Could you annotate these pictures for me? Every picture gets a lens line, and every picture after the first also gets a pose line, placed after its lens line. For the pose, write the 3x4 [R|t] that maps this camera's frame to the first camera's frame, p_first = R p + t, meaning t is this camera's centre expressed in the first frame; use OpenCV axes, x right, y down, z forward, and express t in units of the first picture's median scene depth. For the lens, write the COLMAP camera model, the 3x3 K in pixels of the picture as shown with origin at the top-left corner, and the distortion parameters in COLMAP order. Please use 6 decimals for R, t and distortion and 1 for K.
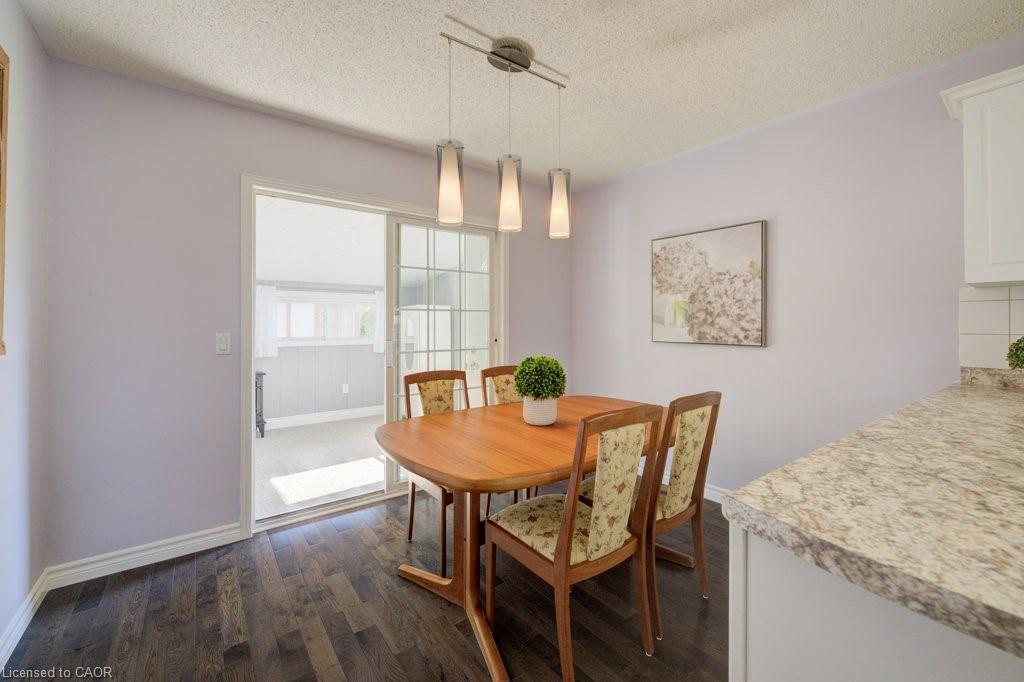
lens RADIAL K [[430.3, 0, 516.0], [0, 430.3, 323.4], [0, 0, 1]] dist [-0.003118, 0.000157]
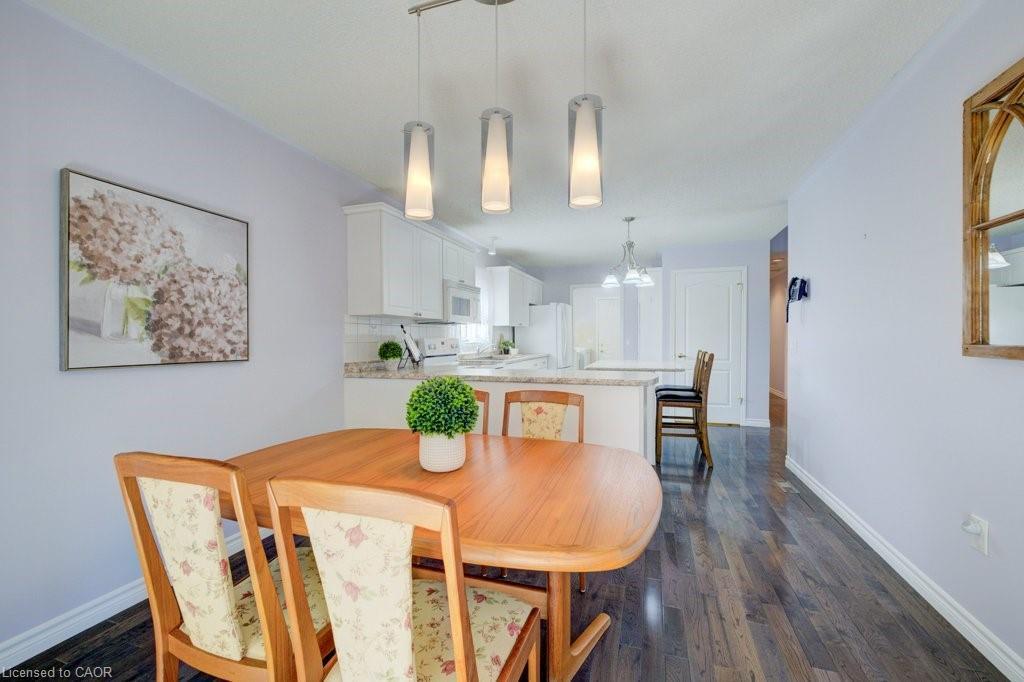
lens RADIAL K [[432.3, 0, 512.3], [0, 432.3, 330.9], [0, 0, 1]] dist [0.000826, 0.000191]
pose [[-0.581314, 0.010958, 0.813606, -0.462510], [-0.006201, 0.999821, -0.017896, 0.003540], [-0.813656, -0.015448, -0.581142, 0.990411]]
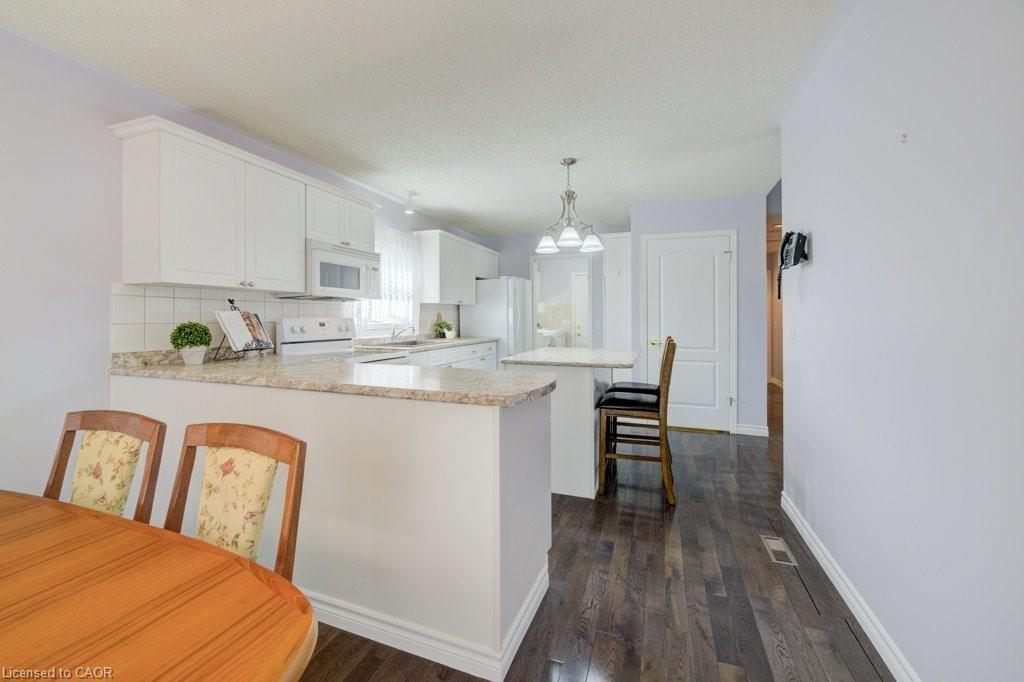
lens RADIAL K [[423.4, 0, 512.3], [0, 423.4, 299.5], [0, 0, 1]] dist [-0.001702, -0.000239]
pose [[-0.548562, 0.030584, 0.835550, -0.312950], [-0.013661, 0.998870, -0.045531, -0.001726], [-0.835998, -0.036391, -0.547524, 0.507170]]
